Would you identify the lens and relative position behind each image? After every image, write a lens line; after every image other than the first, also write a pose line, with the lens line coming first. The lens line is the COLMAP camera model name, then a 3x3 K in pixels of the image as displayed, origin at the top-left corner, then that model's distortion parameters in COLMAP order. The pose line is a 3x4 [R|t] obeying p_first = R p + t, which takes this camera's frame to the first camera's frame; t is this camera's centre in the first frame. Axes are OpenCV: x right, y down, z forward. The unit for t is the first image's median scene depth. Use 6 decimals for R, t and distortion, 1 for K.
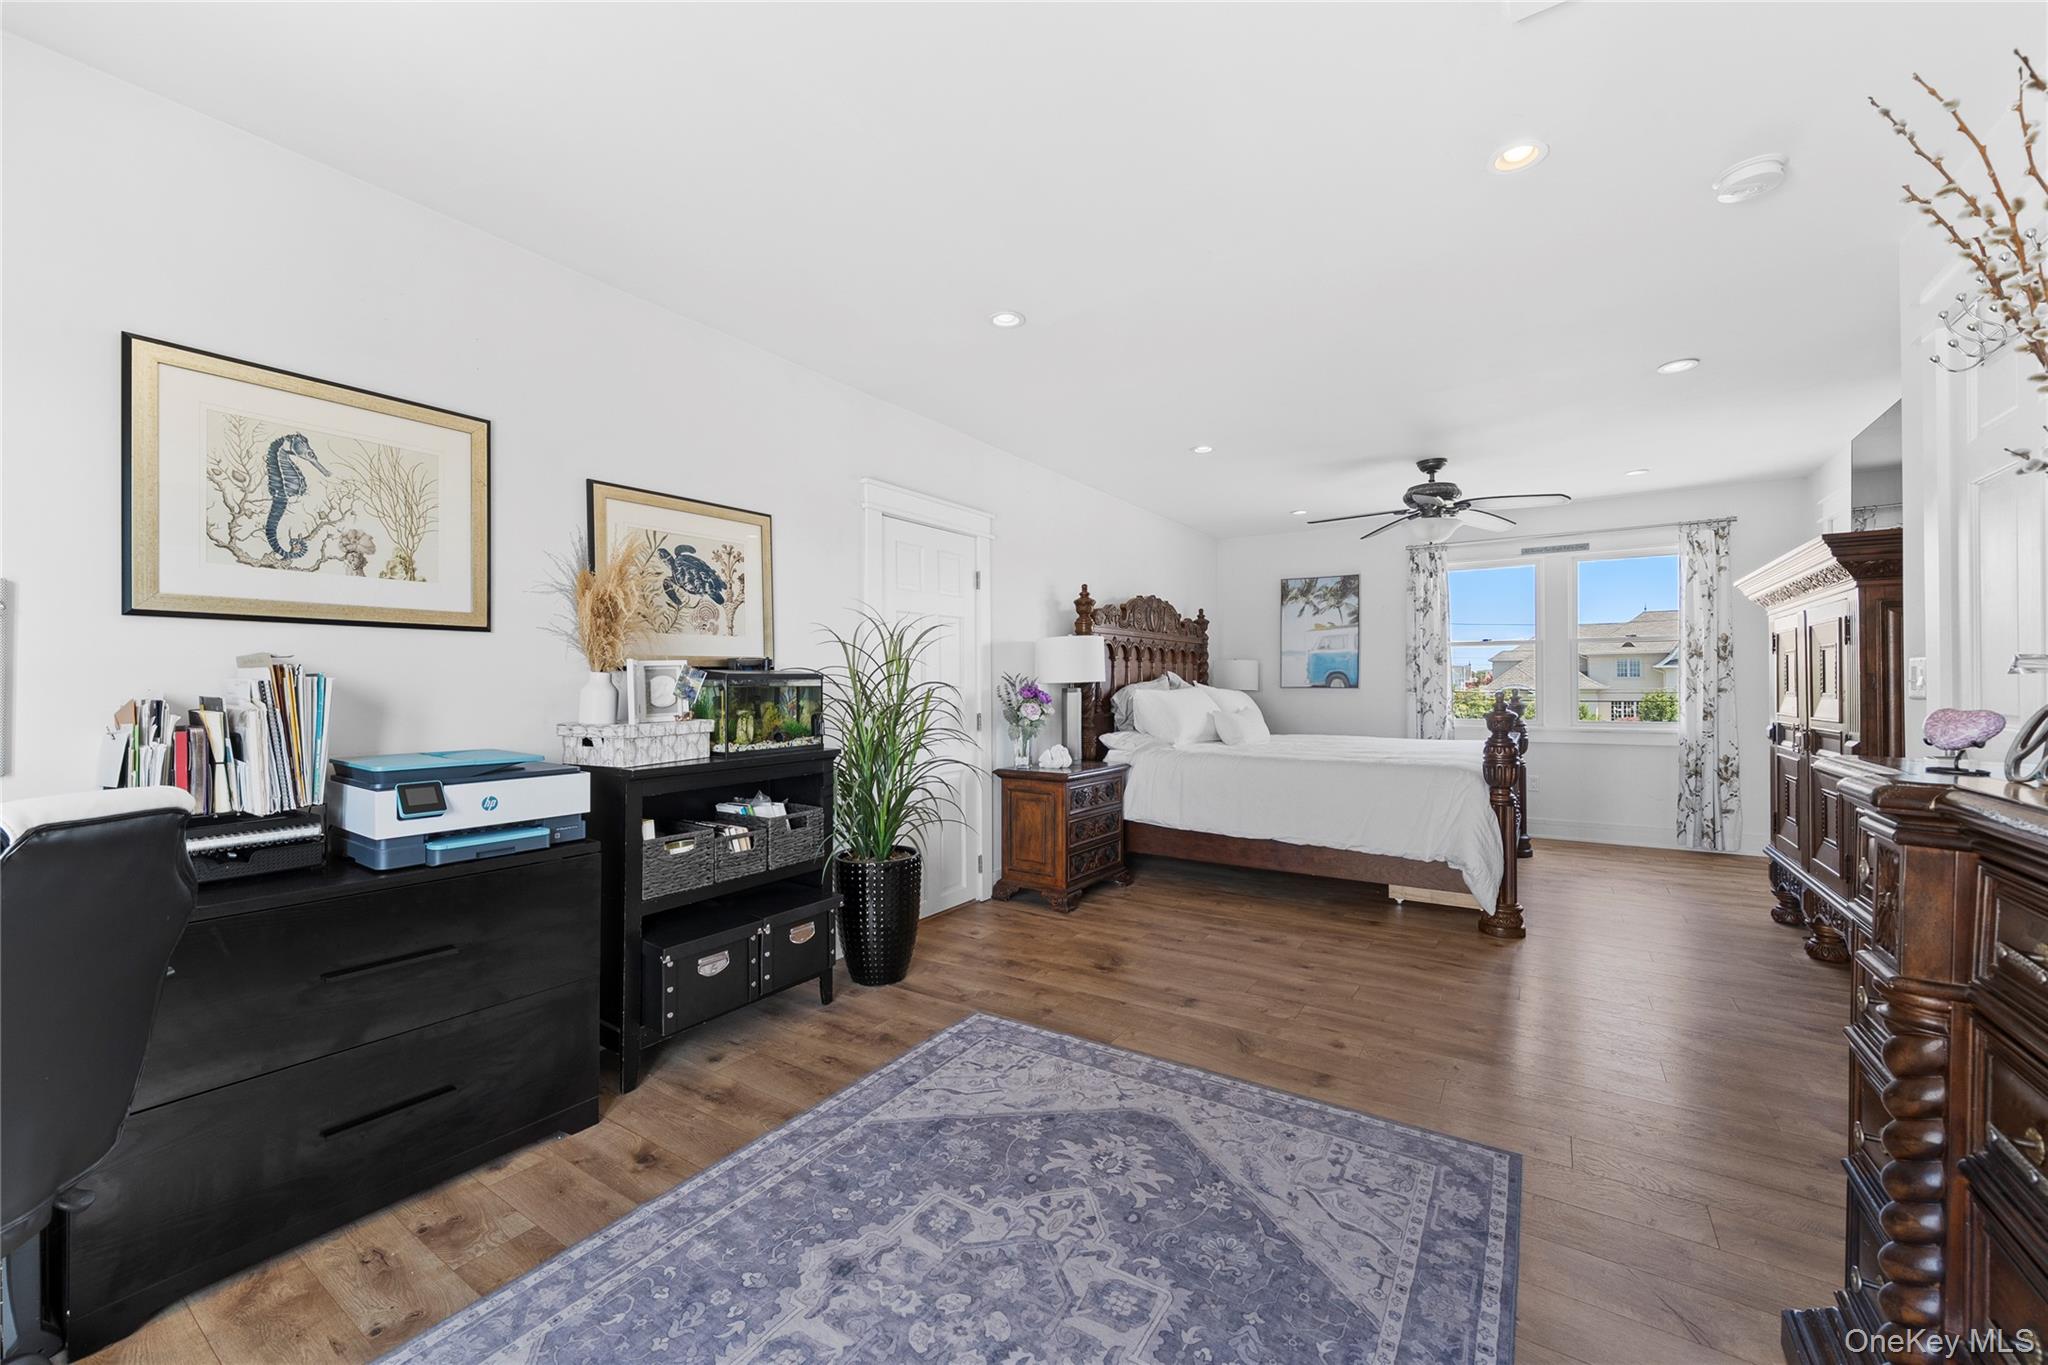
lens RADIAL K [[771.9, 0, 1016.2], [0, 771.9, 683.9], [0, 0, 1]] dist [-0.001549, -0.000049]
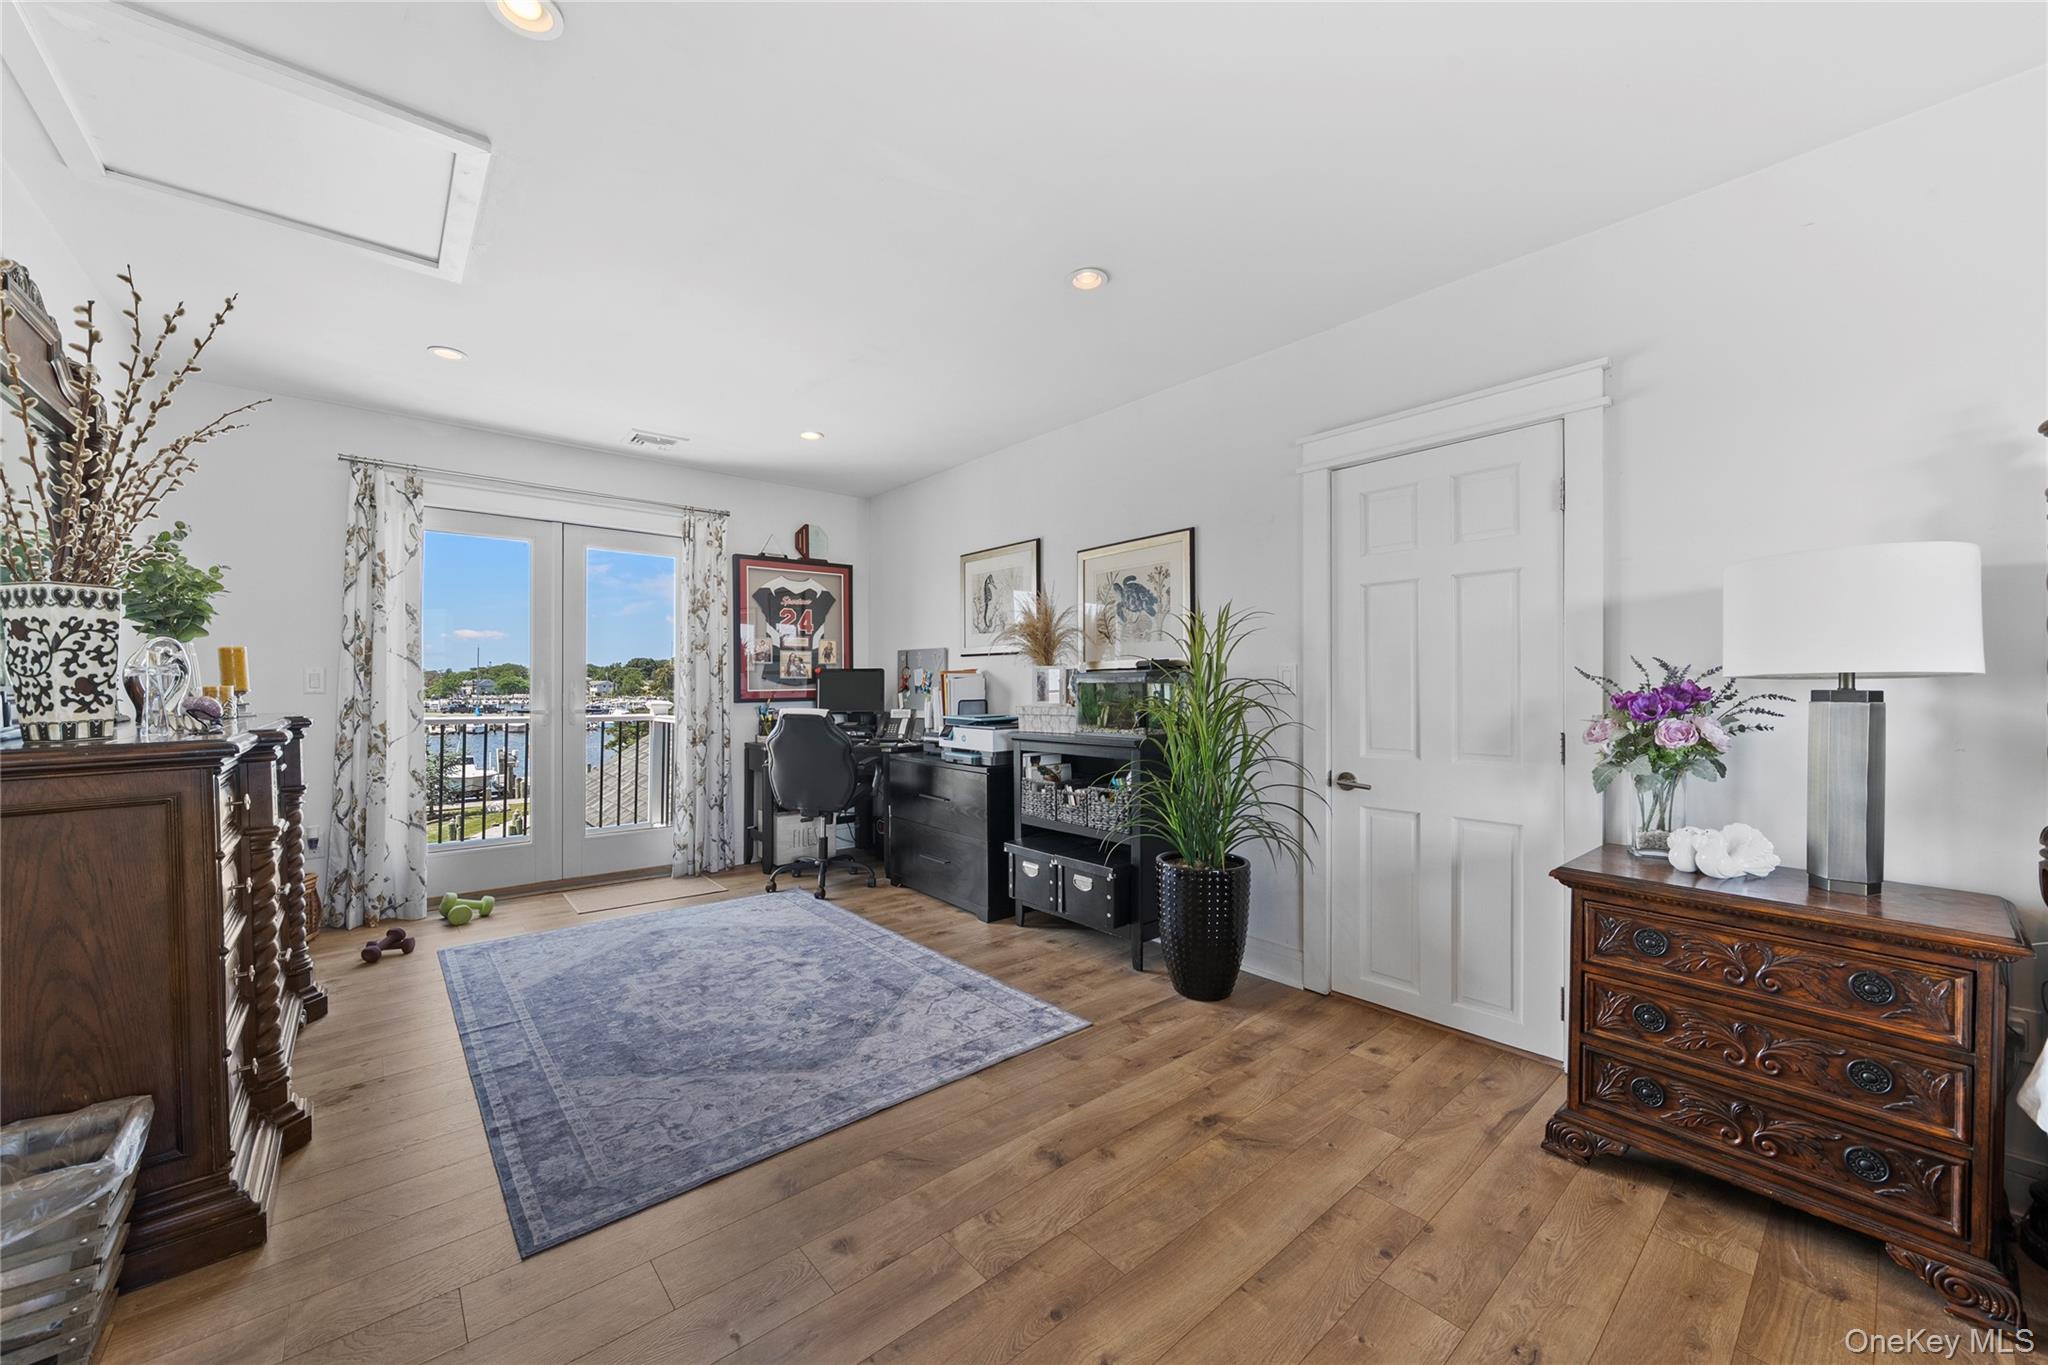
lens RADIAL K [[750.2, 0, 1024.0], [0, 750.2, 682.5], [0, 0, 1]] dist [-0.000612, -0.000050]
pose [[-0.246312, 0.001510, -0.969189, 0.988078], [0.001618, 0.999998, 0.001147, 0.001038], [0.969189, -0.001286, -0.246314, 1.307190]]
